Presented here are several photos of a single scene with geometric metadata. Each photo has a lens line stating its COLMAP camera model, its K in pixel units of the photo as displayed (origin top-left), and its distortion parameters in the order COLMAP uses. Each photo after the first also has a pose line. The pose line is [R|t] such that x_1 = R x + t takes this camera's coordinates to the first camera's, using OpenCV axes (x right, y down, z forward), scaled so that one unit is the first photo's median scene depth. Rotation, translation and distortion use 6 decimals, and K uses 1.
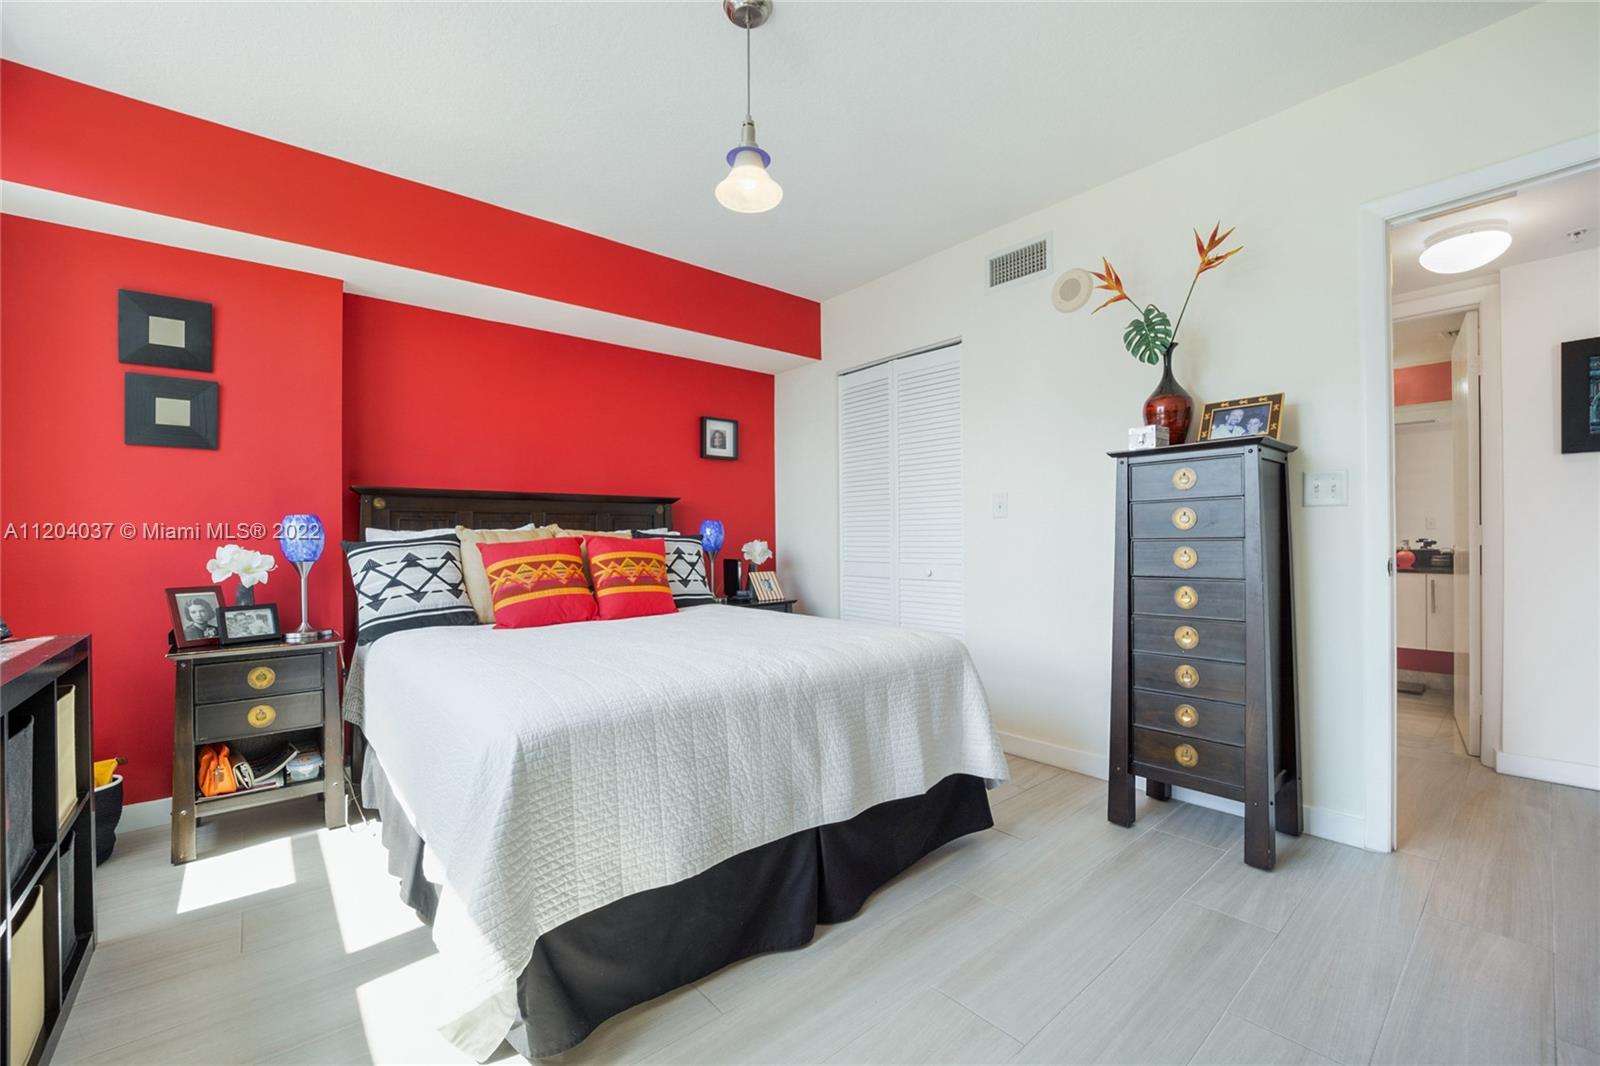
lens RADIAL K [[651.9, 0, 804.2], [0, 651.9, 532.8], [0, 0, 1]] dist [-0.021846, -0.000042]
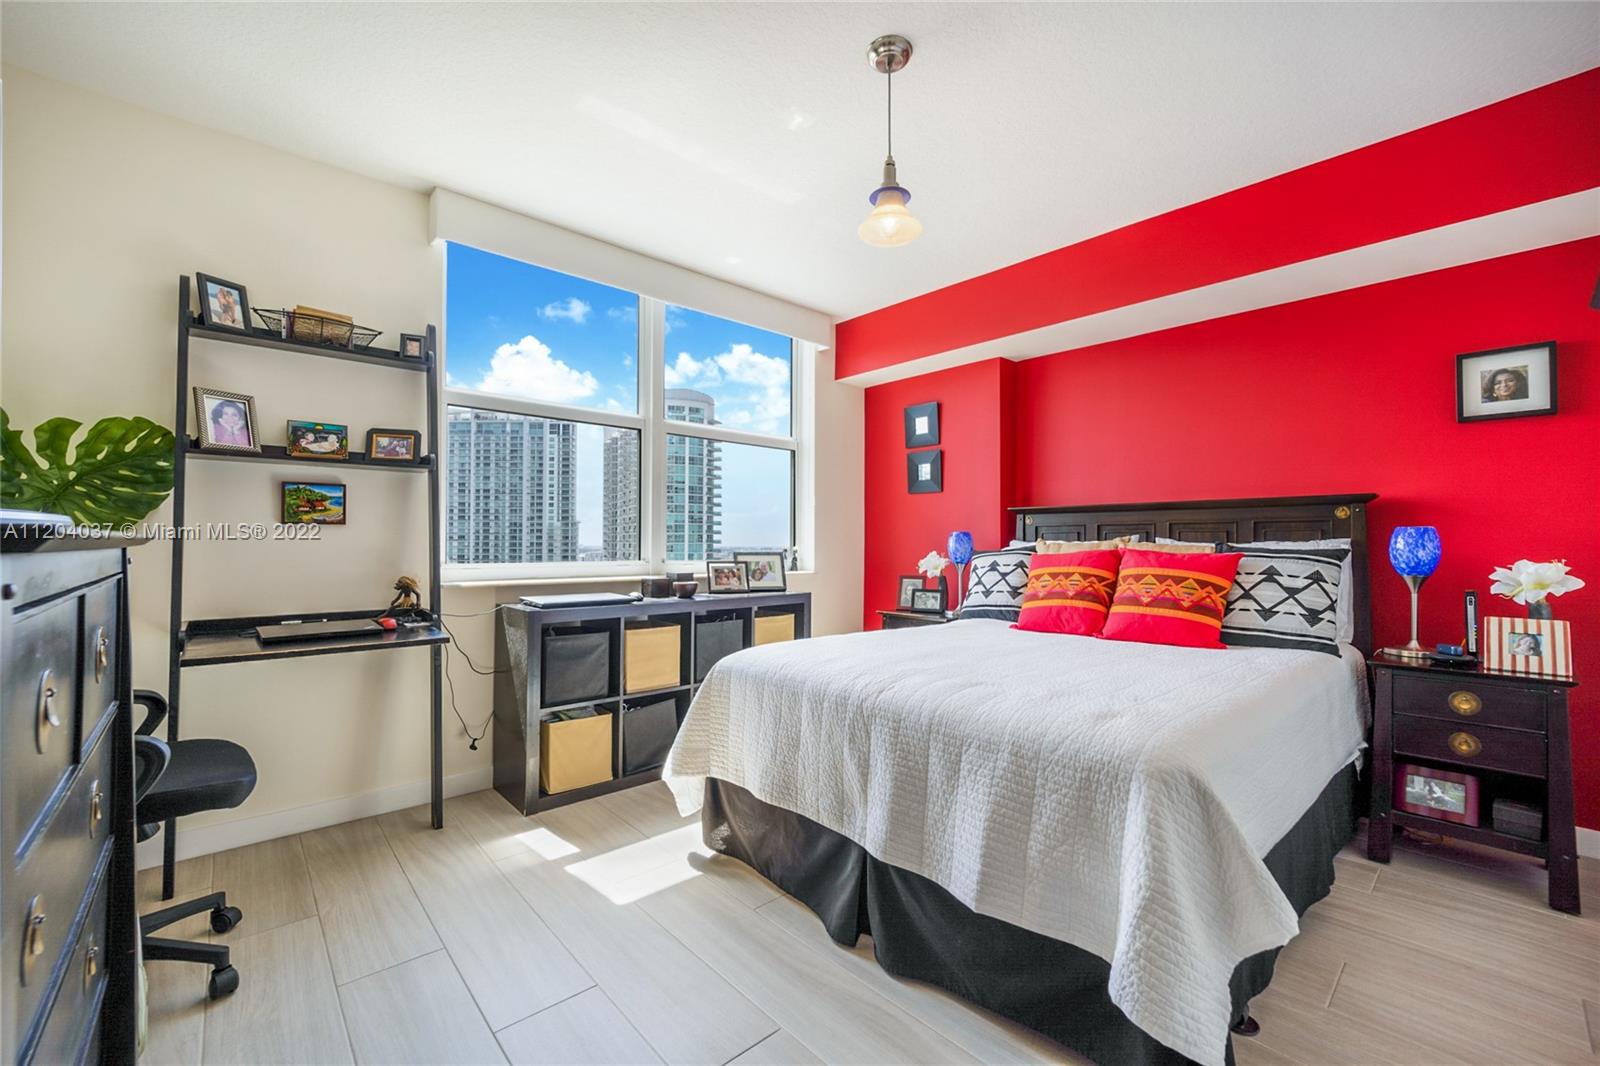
lens RADIAL K [[651.9, 0, 804.2], [0, 651.9, 532.8], [0, 0, 1]] dist [-0.021846, -0.000042]
pose [[0.033740, -0.007391, -0.999403, 0.694110], [0.003466, 0.999968, -0.007279, -0.015614], [0.999425, -0.003219, 0.033764, 0.598604]]
